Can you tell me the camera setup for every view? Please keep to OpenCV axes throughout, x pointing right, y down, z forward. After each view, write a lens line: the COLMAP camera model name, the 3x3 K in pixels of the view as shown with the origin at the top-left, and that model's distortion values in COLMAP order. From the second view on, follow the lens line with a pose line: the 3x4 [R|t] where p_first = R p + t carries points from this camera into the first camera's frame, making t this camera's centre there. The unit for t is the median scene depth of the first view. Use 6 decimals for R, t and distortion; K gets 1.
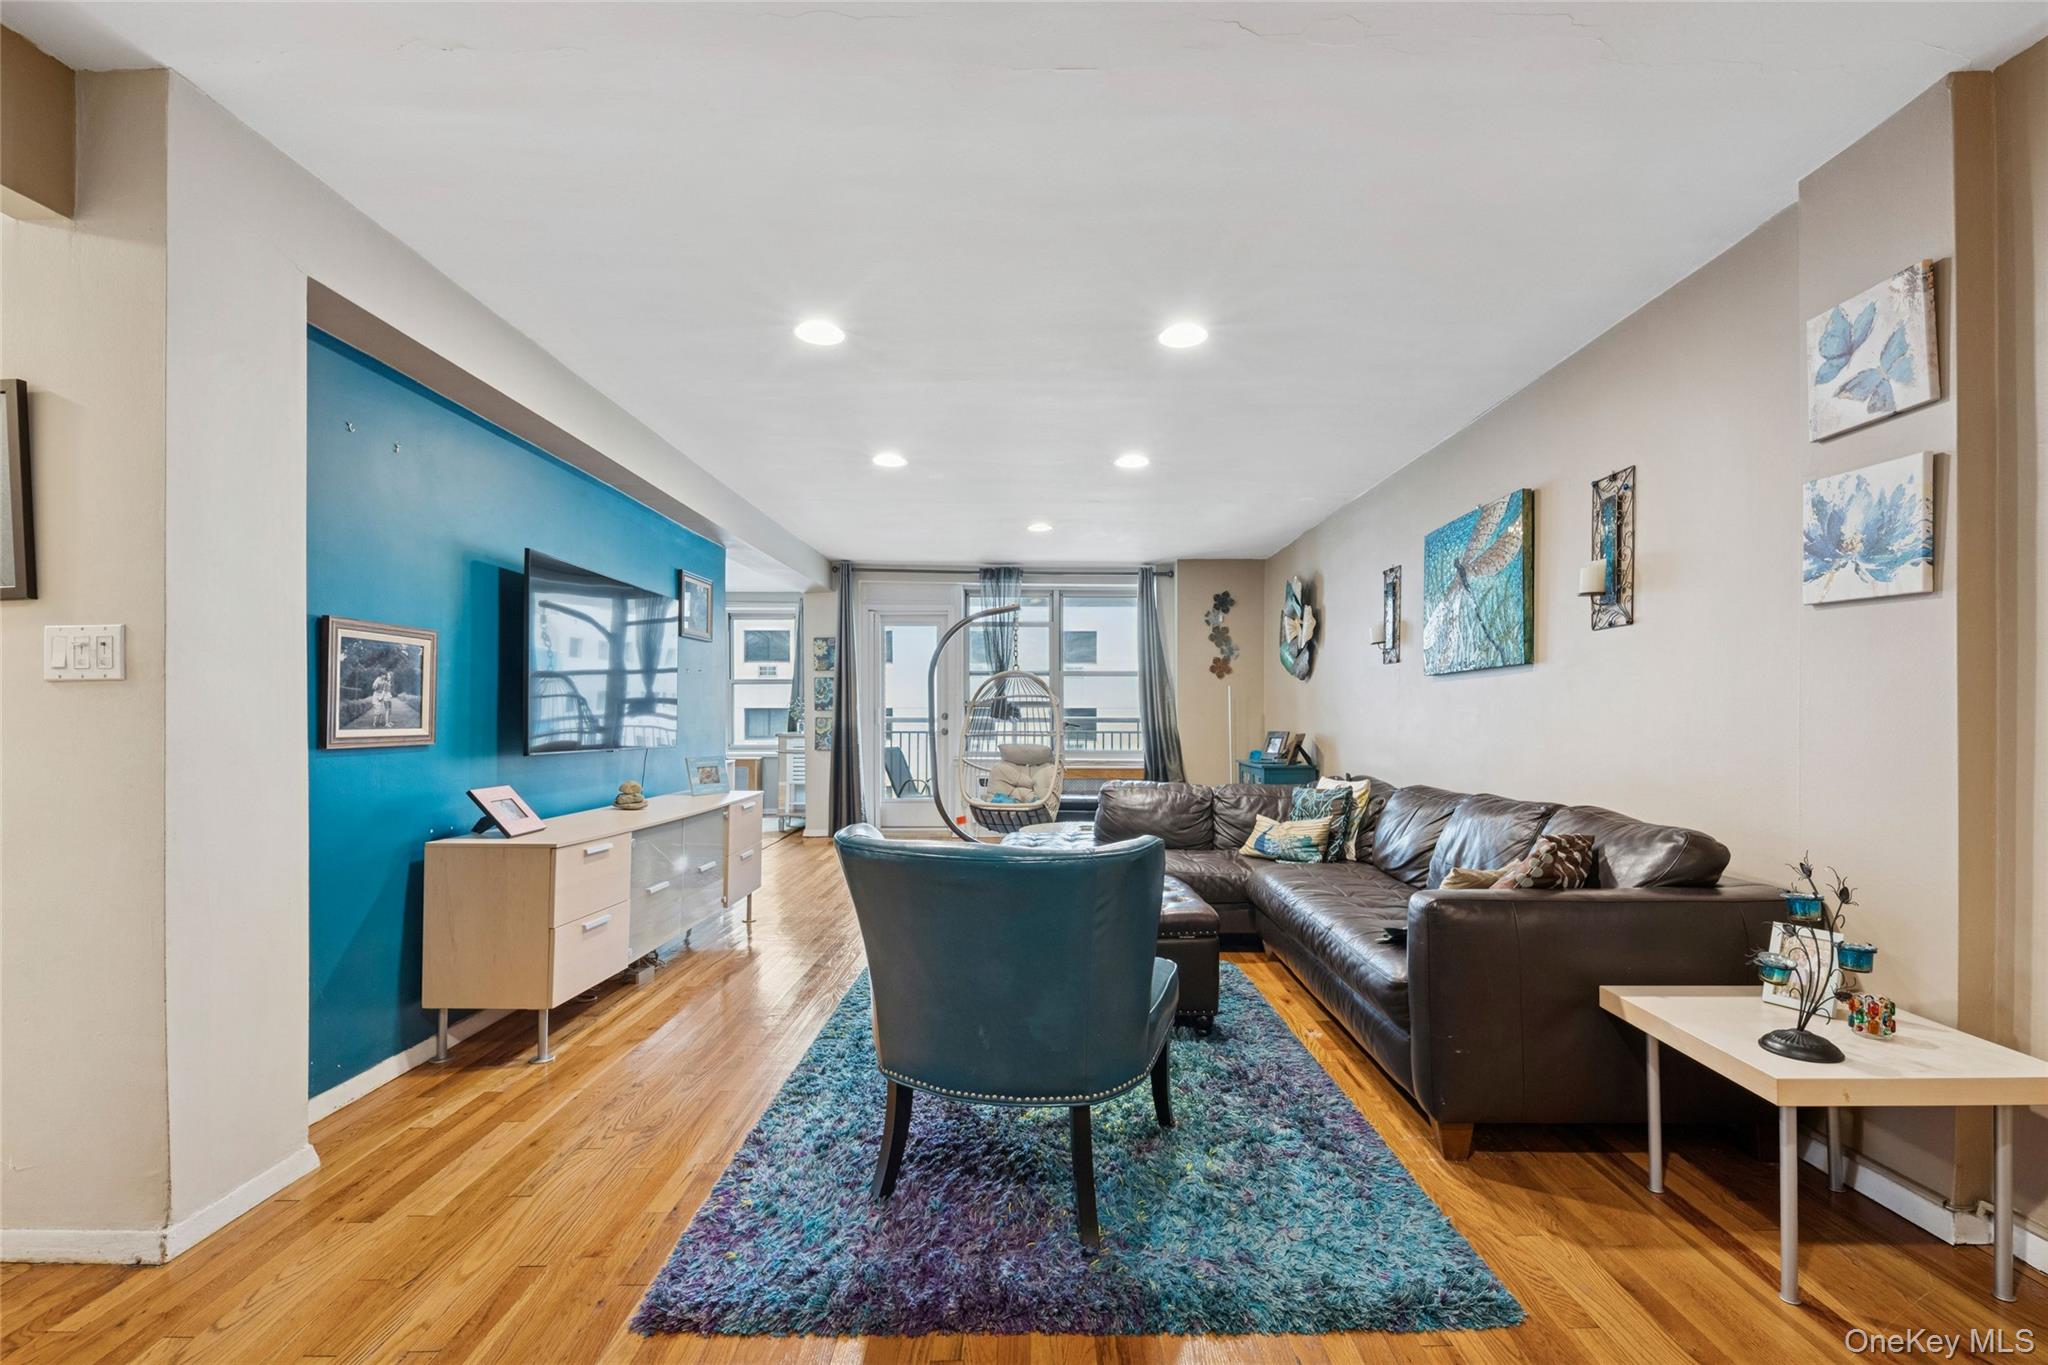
lens RADIAL K [[904.8, 0, 1094.3], [0, 904.8, 710.2], [0, 0, 1]] dist [0.019960, -0.008418]
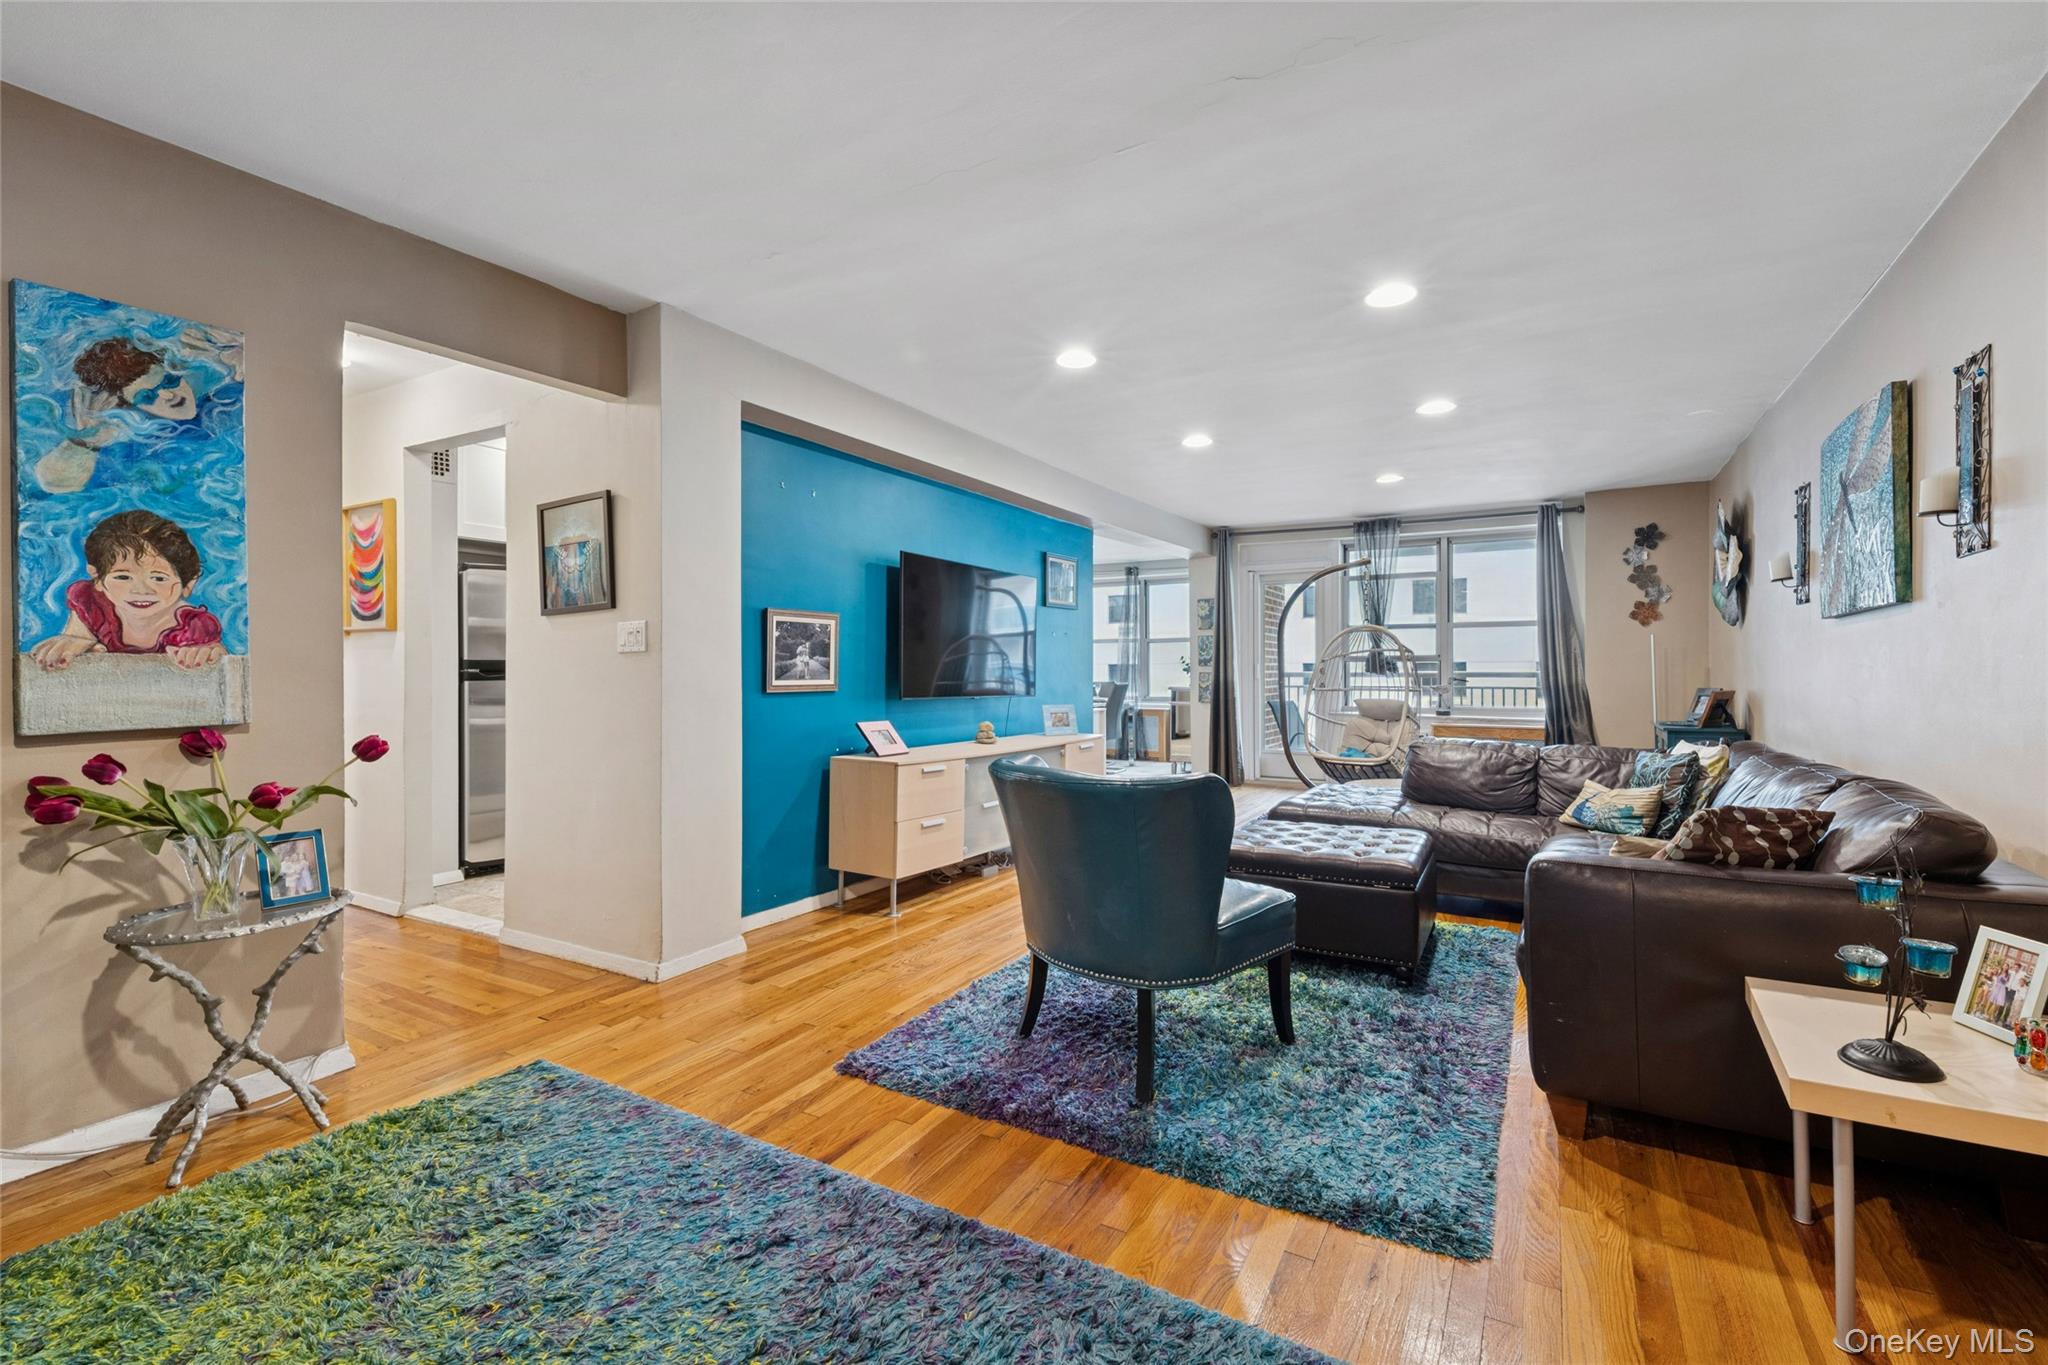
lens RADIAL K [[904.8, 0, 1069.0], [0, 904.8, 665.7], [0, 0, 1]] dist [0.019960, -0.008418]
pose [[0.861468, -0.005387, -0.507783, 0.370520], [0.005790, 0.999983, -0.000786, 0.000186], [0.507779, -0.002263, 0.861484, -0.072213]]
